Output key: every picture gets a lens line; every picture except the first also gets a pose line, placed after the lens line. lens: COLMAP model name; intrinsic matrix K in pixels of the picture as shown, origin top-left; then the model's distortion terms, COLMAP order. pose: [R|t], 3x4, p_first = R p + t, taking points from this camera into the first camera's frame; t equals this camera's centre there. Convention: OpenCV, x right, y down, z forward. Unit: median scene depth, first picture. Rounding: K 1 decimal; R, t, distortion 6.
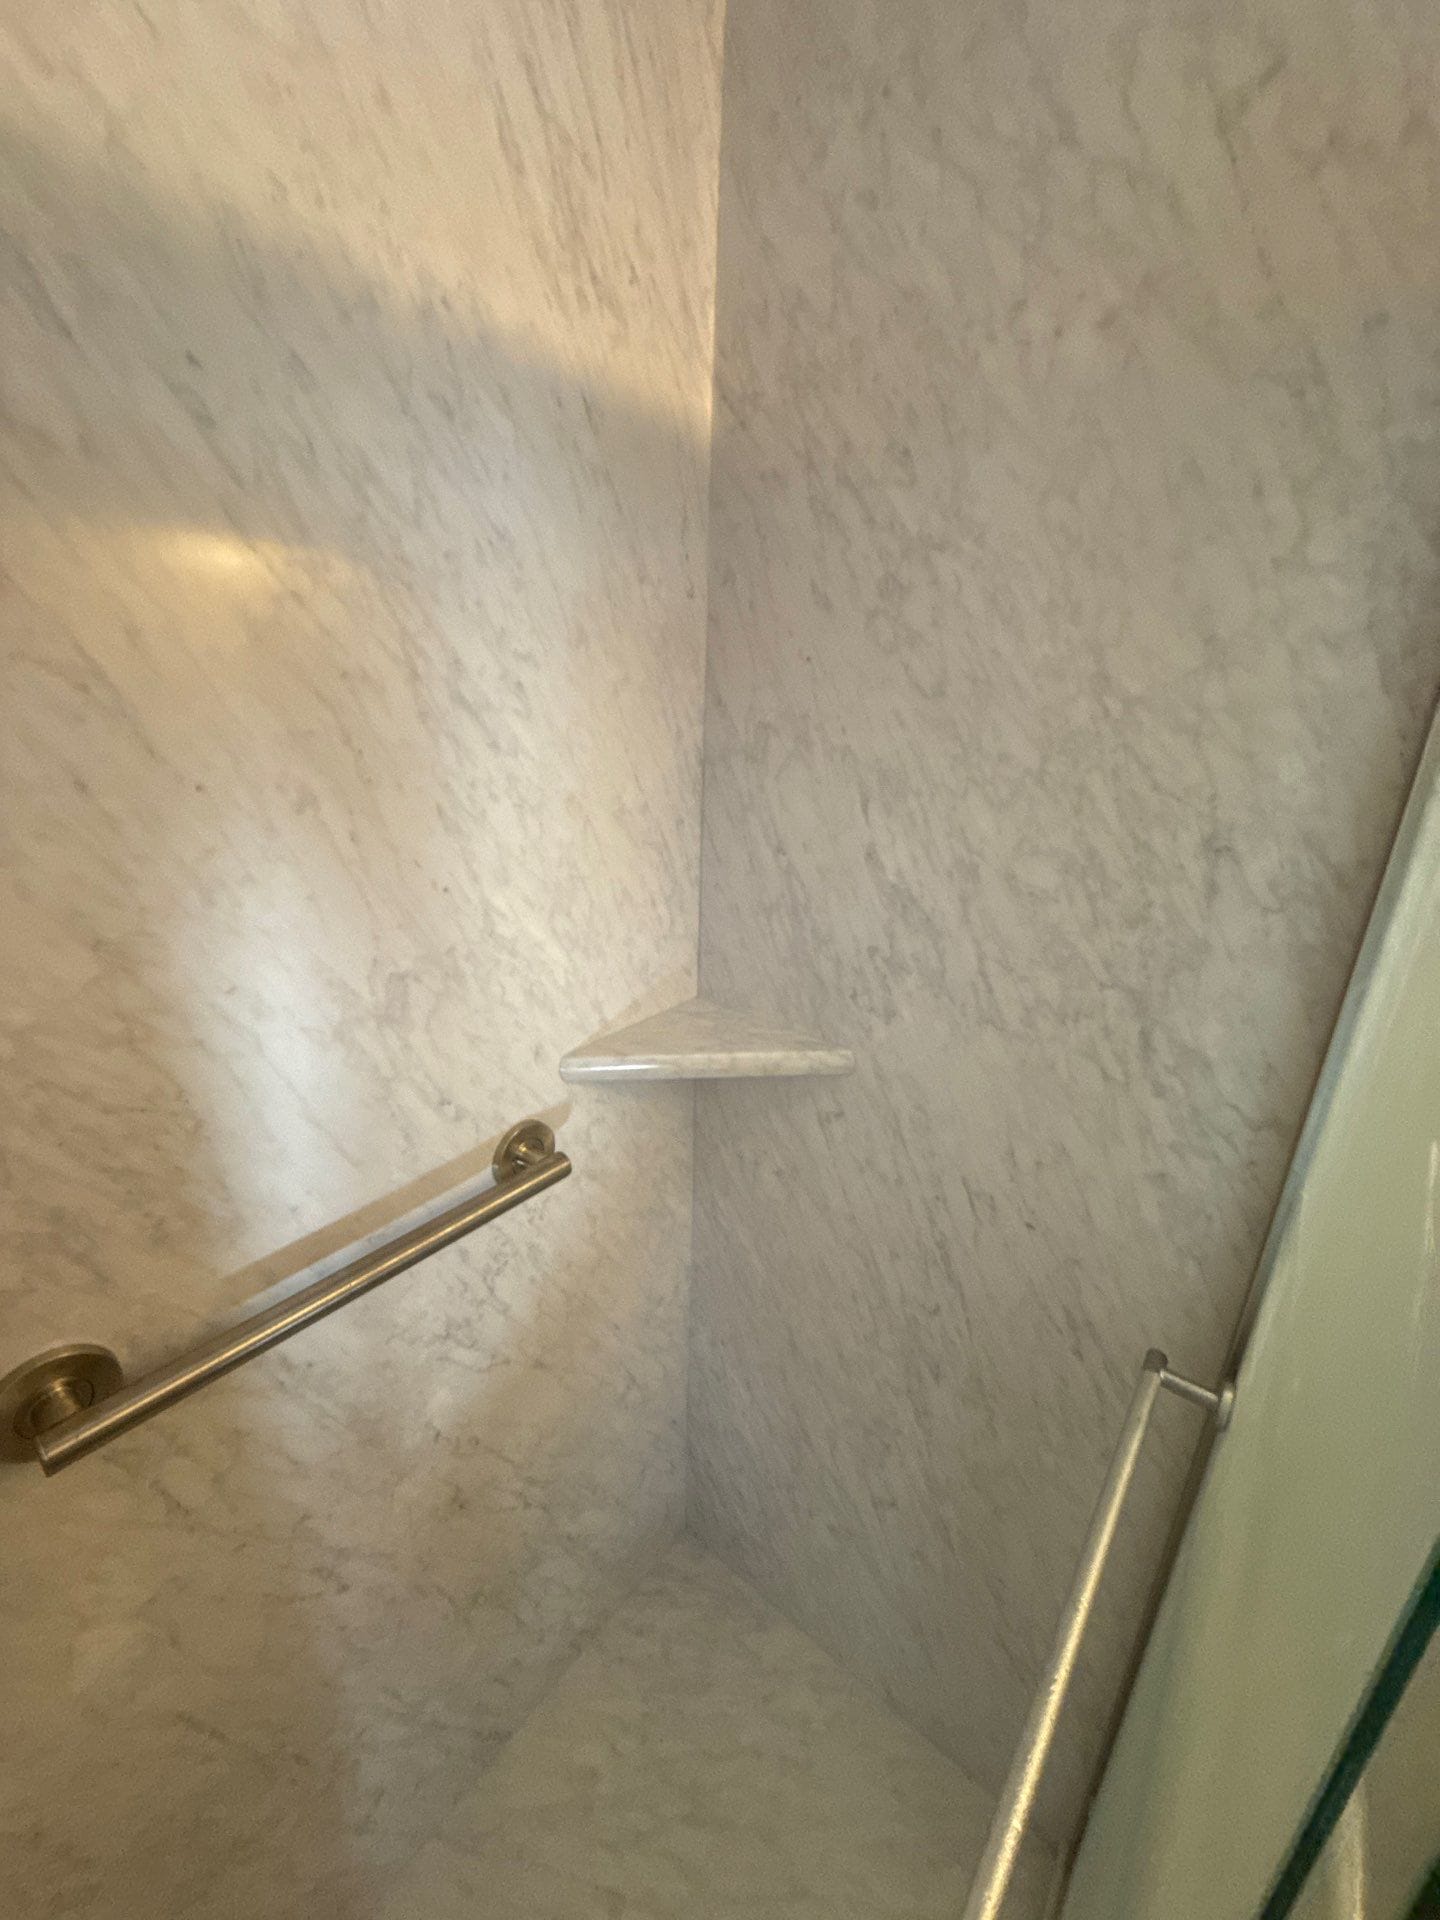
lens RADIAL K [[761.4, 0, 720.0], [0, 761.4, 960.0], [0, 0, 1]] dist [-0.002706, 0.000282]
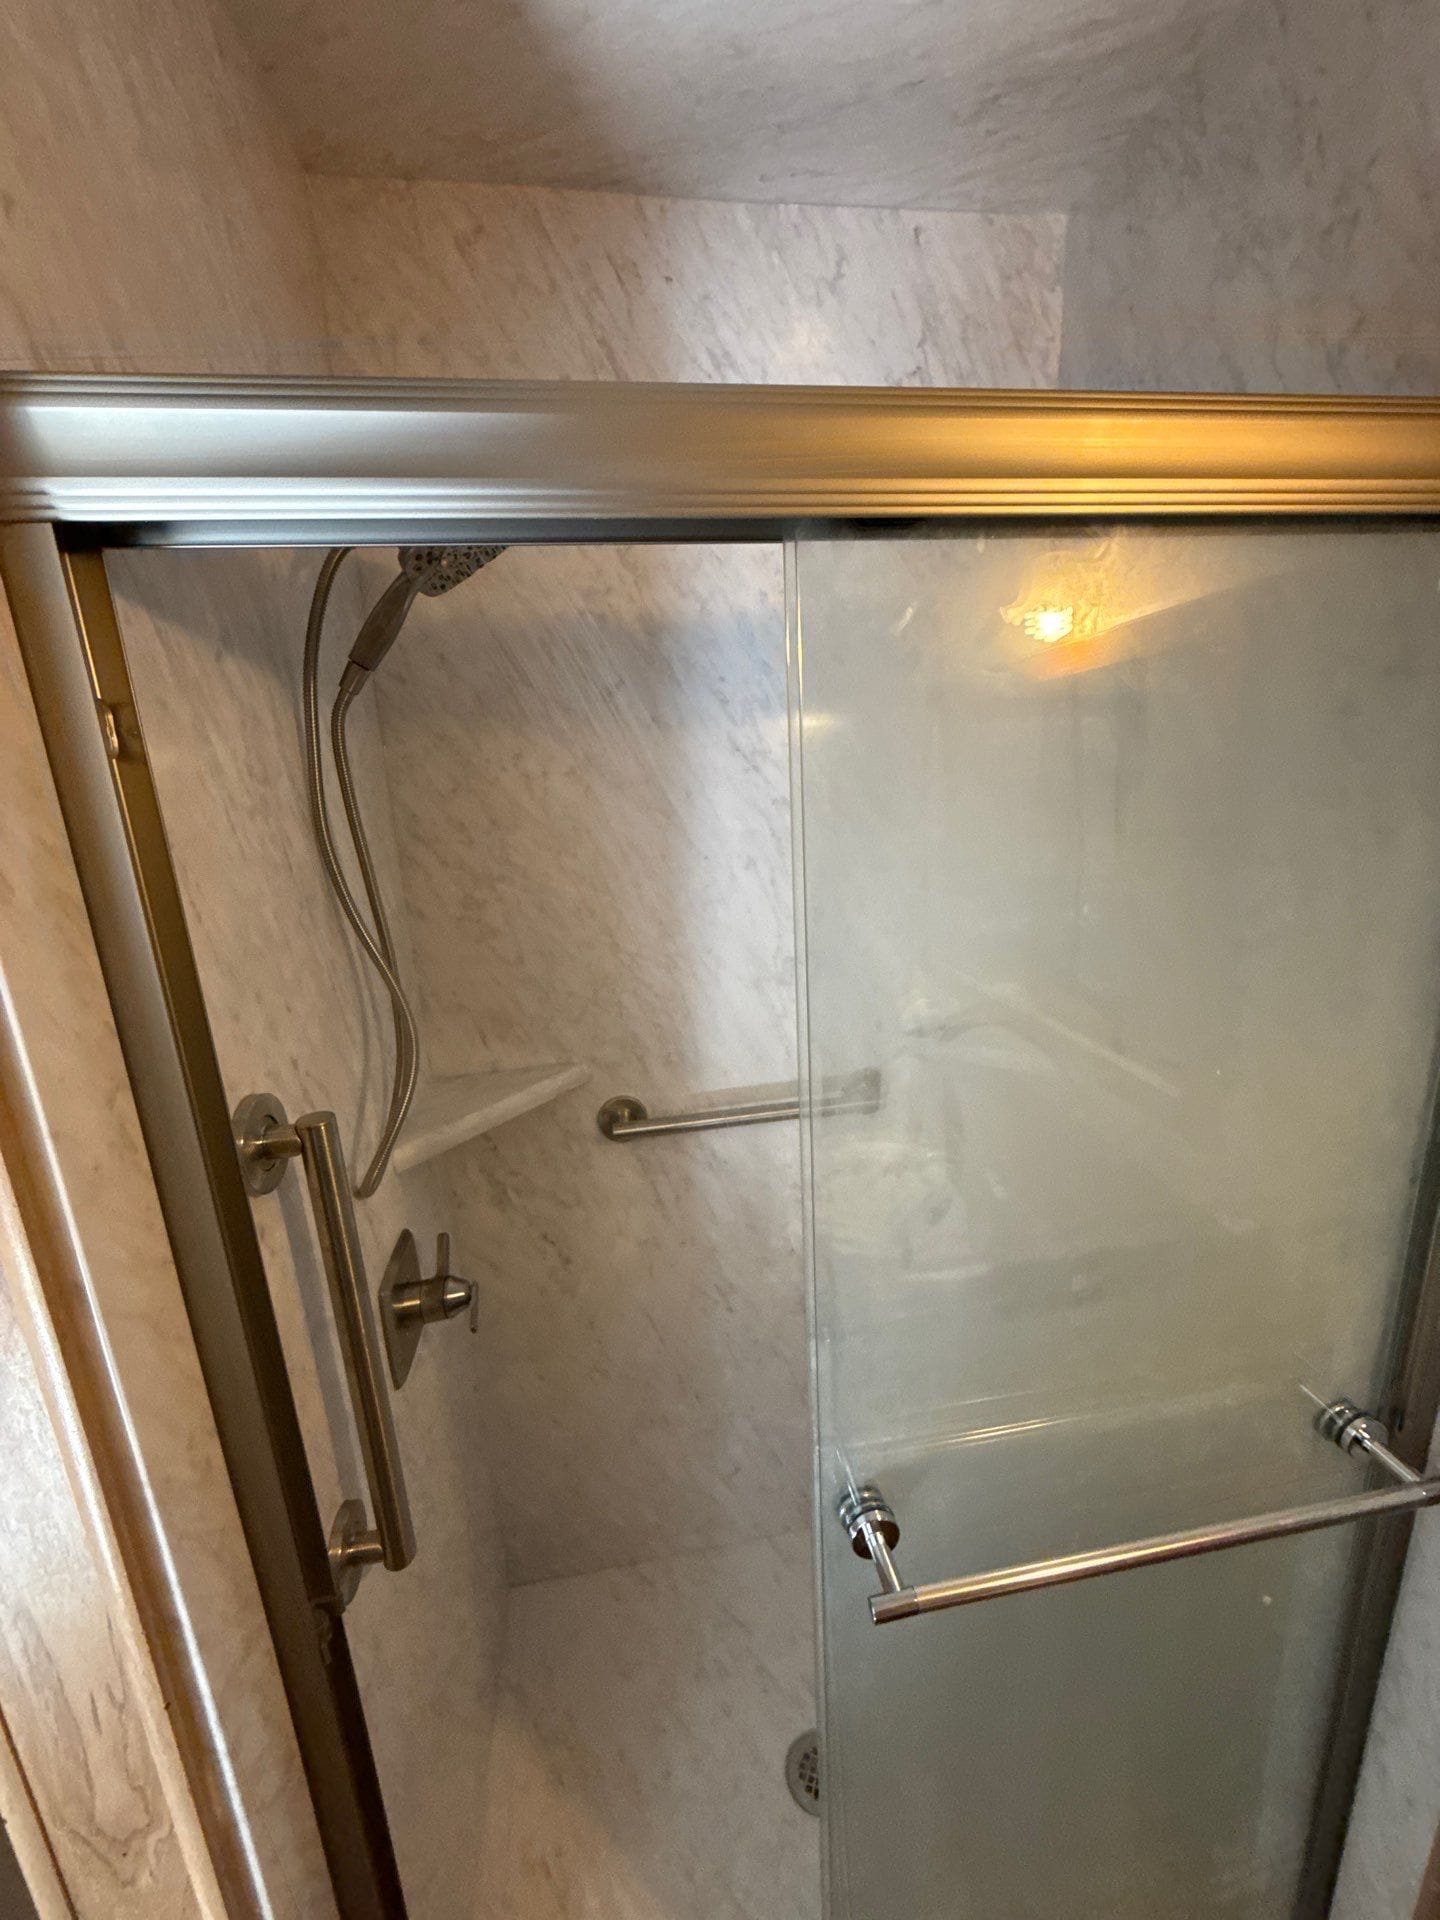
lens RADIAL K [[761.4, 0, 720.0], [0, 761.4, 960.0], [0, 0, 1]] dist [-0.002706, 0.000282]
pose [[0.727024, 0.092864, -0.680303, 0.803413], [-0.146157, 0.989035, -0.021187, 0.100498], [0.670876, 0.114834, 0.732625, -0.515745]]
